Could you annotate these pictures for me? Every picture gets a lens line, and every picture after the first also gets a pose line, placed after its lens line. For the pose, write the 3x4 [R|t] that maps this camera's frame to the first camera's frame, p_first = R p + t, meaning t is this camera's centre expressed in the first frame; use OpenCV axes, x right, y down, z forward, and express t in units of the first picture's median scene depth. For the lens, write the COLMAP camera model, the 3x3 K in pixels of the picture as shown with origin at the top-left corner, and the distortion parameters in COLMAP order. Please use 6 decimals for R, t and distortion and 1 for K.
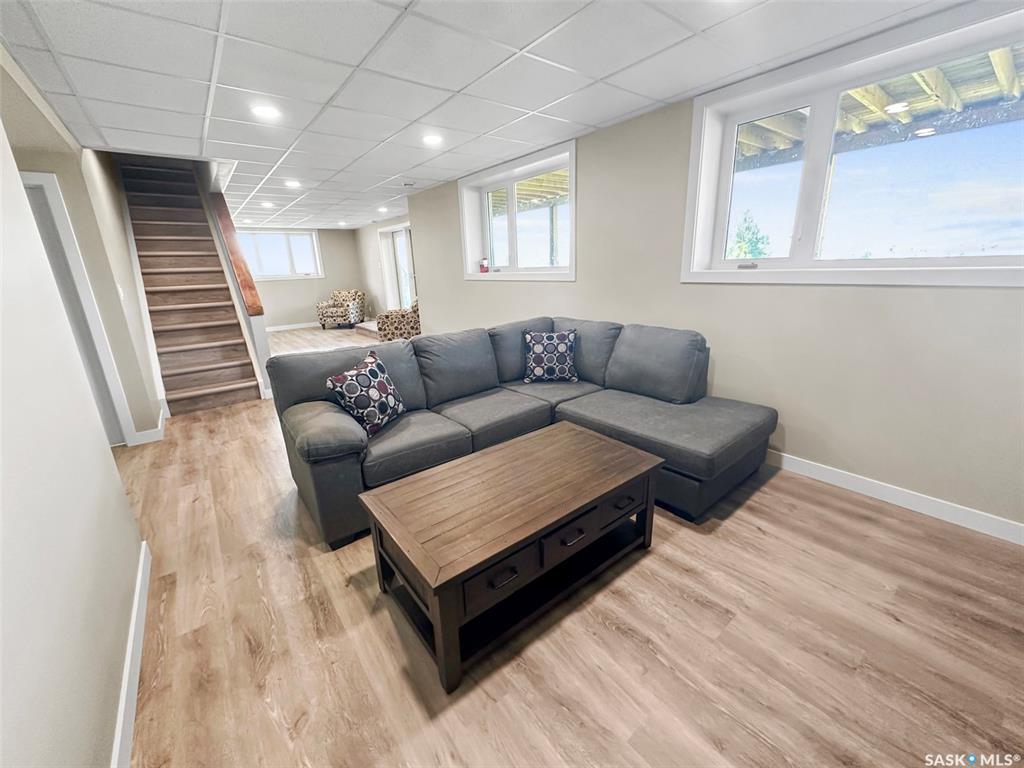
lens RADIAL K [[413.3, 0, 513.8], [0, 413.3, 384.7], [0, 0, 1]] dist [-0.001624, 0.000439]
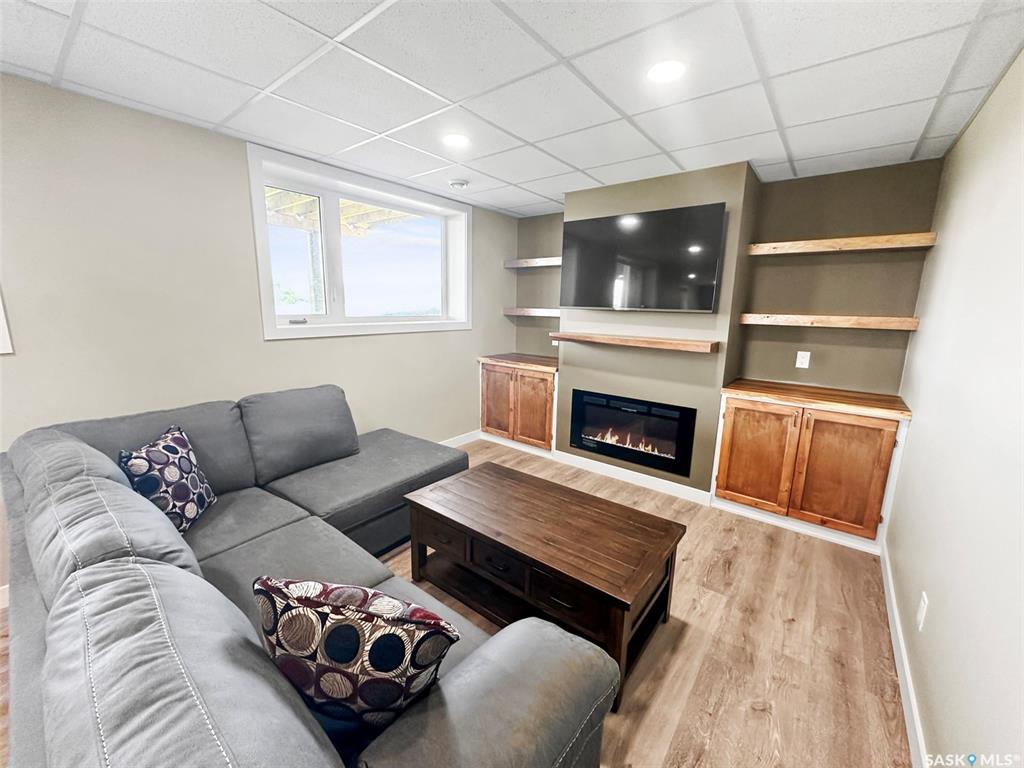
lens RADIAL K [[413.3, 0, 511.7], [0, 413.3, 384.1], [0, 0, 1]] dist [-0.001624, 0.000439]
pose [[-0.243564, -0.152461, 0.957827, -1.010589], [0.264032, 0.939846, 0.216739, -0.365419], [-0.933254, 0.305687, -0.188658, 1.217156]]
